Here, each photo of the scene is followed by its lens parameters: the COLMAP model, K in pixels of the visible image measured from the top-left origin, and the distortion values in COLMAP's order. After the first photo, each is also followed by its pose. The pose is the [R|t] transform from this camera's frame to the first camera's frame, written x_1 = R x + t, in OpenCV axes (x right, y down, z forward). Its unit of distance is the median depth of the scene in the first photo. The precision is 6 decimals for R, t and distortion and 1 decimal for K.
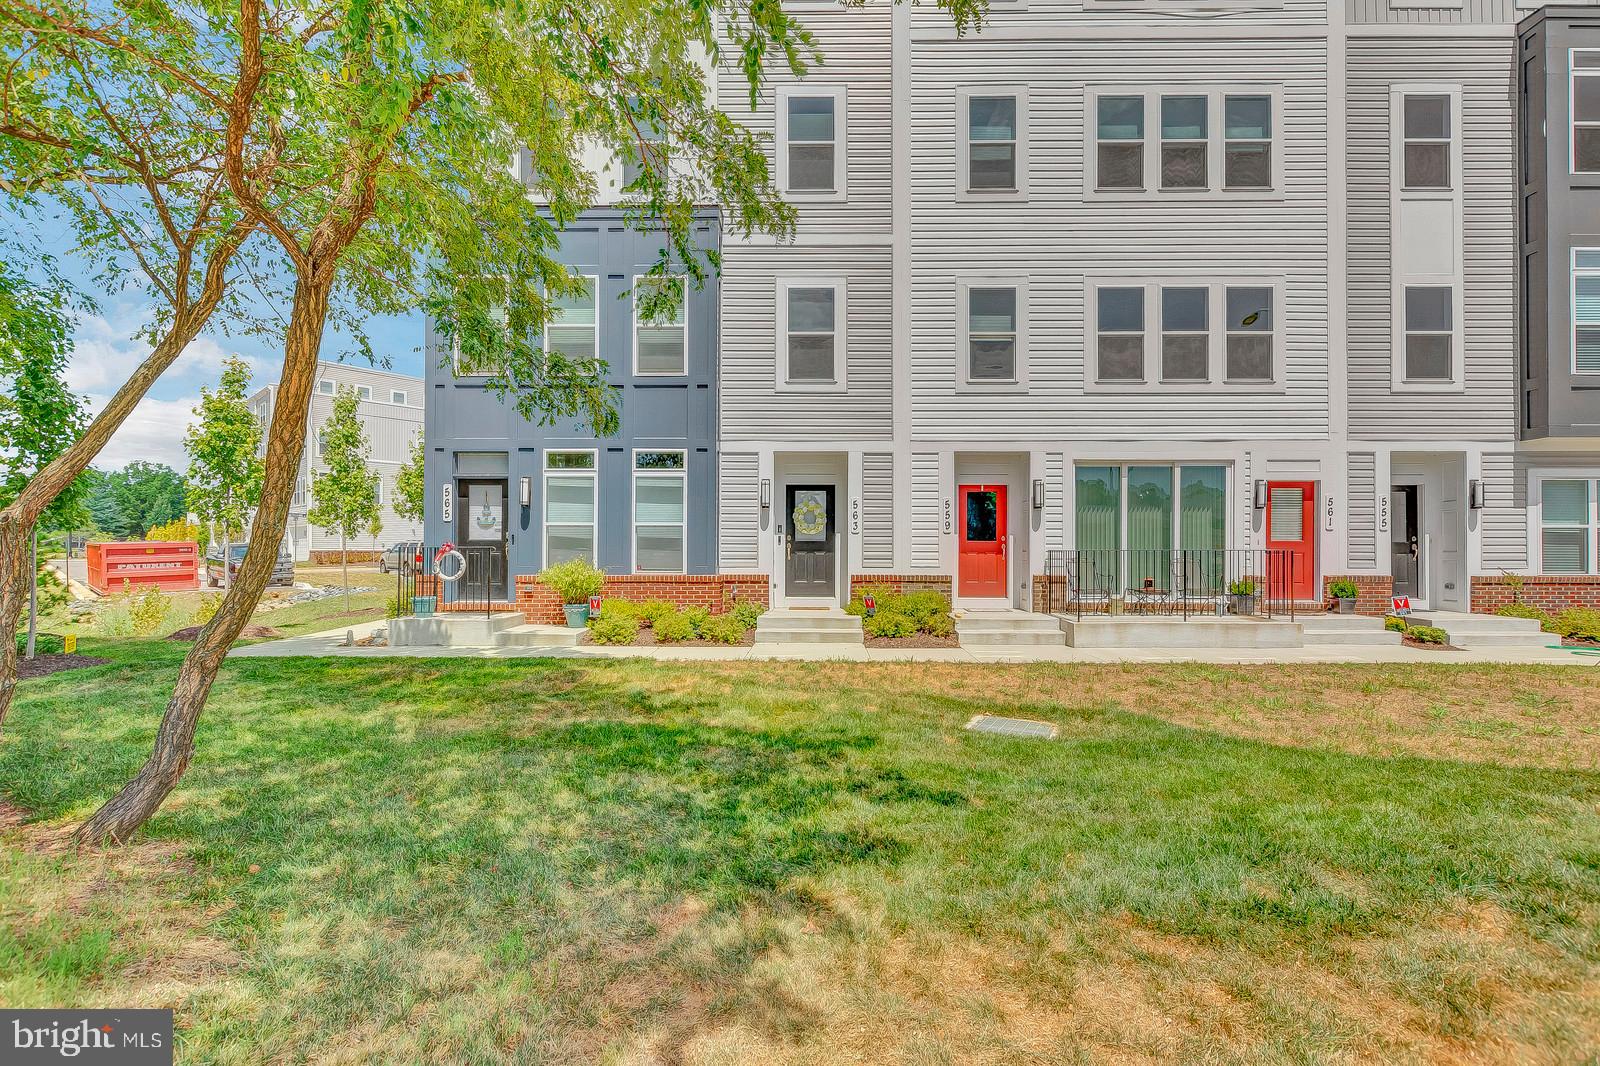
lens RADIAL K [[696.4, 0, 841.0], [0, 696.4, 513.7], [0, 0, 1]] dist [0.004587, -0.002354]
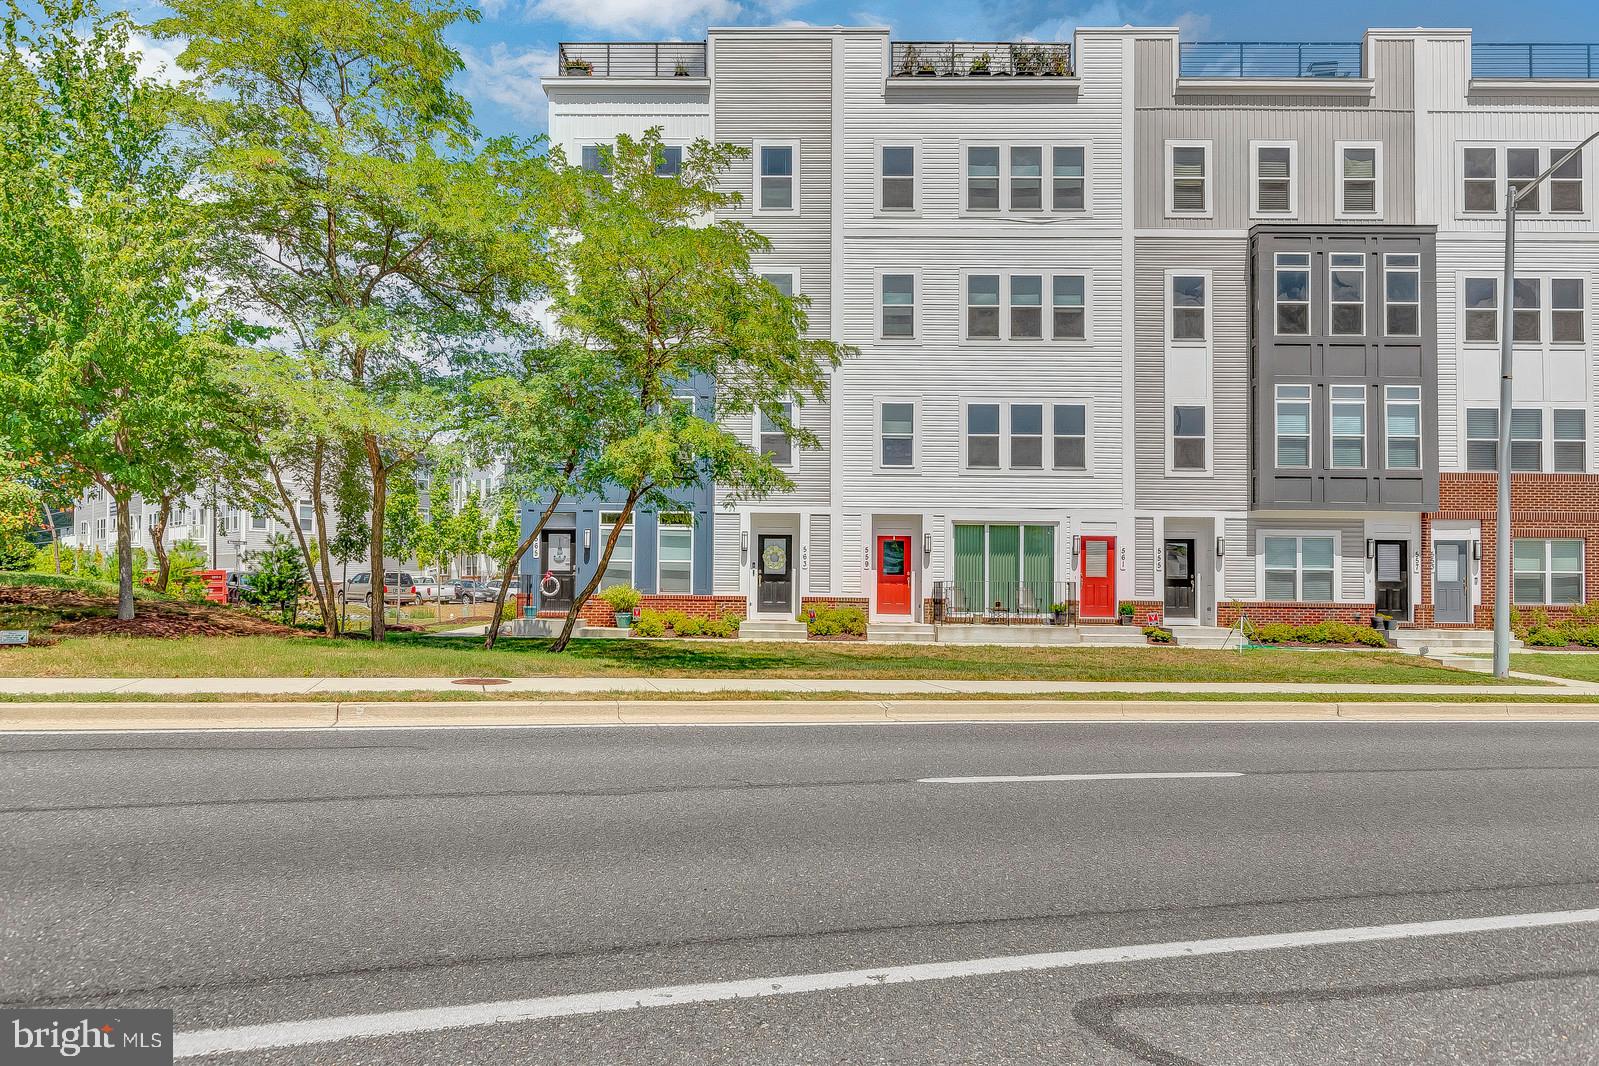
lens RADIAL K [[968.5, 0, 797.4], [0, 968.5, 529.7], [0, 0, 1]] dist [-0.005411, -0.000393]
pose [[0.996410, 0.005732, -0.084463, 0.183988], [-0.004512, 0.999883, 0.014632, -0.087157], [0.084537, -0.014198, 0.996319, -1.083966]]
